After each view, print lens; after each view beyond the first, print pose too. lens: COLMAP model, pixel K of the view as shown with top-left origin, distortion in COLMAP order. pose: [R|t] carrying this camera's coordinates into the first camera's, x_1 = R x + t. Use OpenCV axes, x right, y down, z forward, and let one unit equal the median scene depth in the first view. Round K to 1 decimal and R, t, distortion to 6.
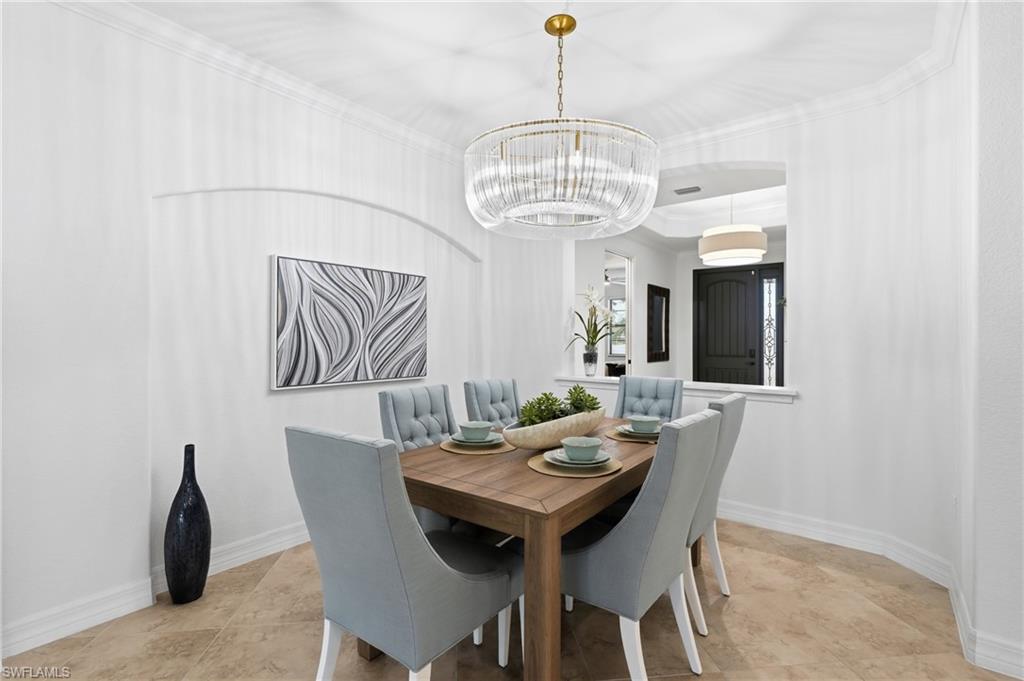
lens RADIAL K [[470.5, 0, 507.2], [0, 470.5, 334.5], [0, 0, 1]] dist [0.002708, 0.000458]
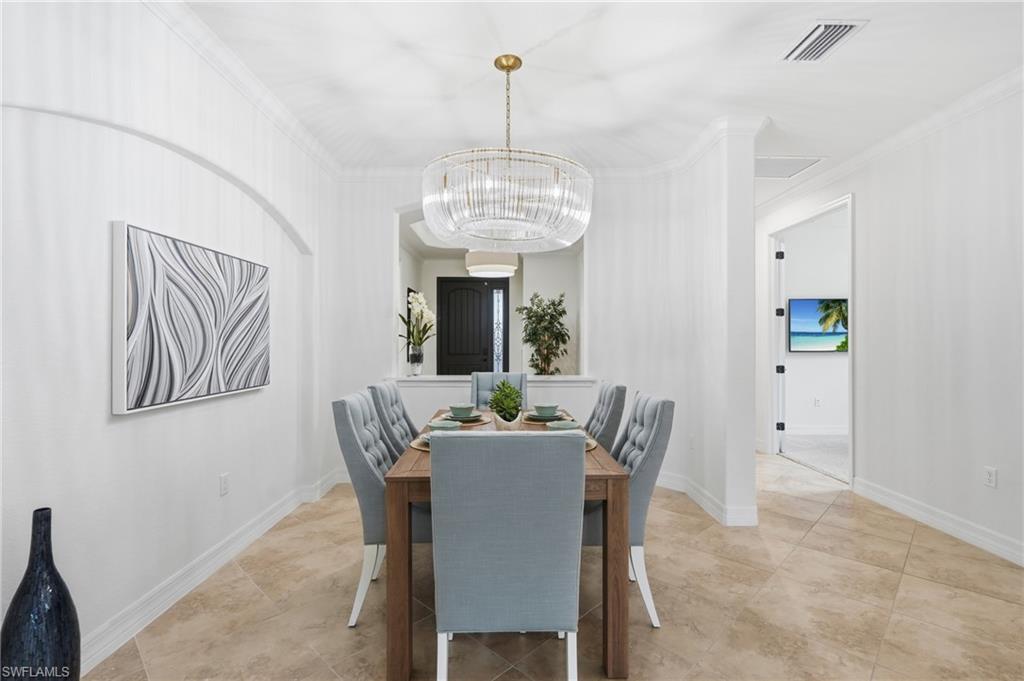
lens RADIAL K [[470.5, 0, 507.2], [0, 470.5, 334.5], [0, 0, 1]] dist [0.002708, 0.000458]
pose [[0.783544, 0.003436, 0.621326, -0.419361], [-0.002485, 0.999994, -0.002397, -0.000688], [-0.621331, 0.000334, 0.783548, 0.081062]]
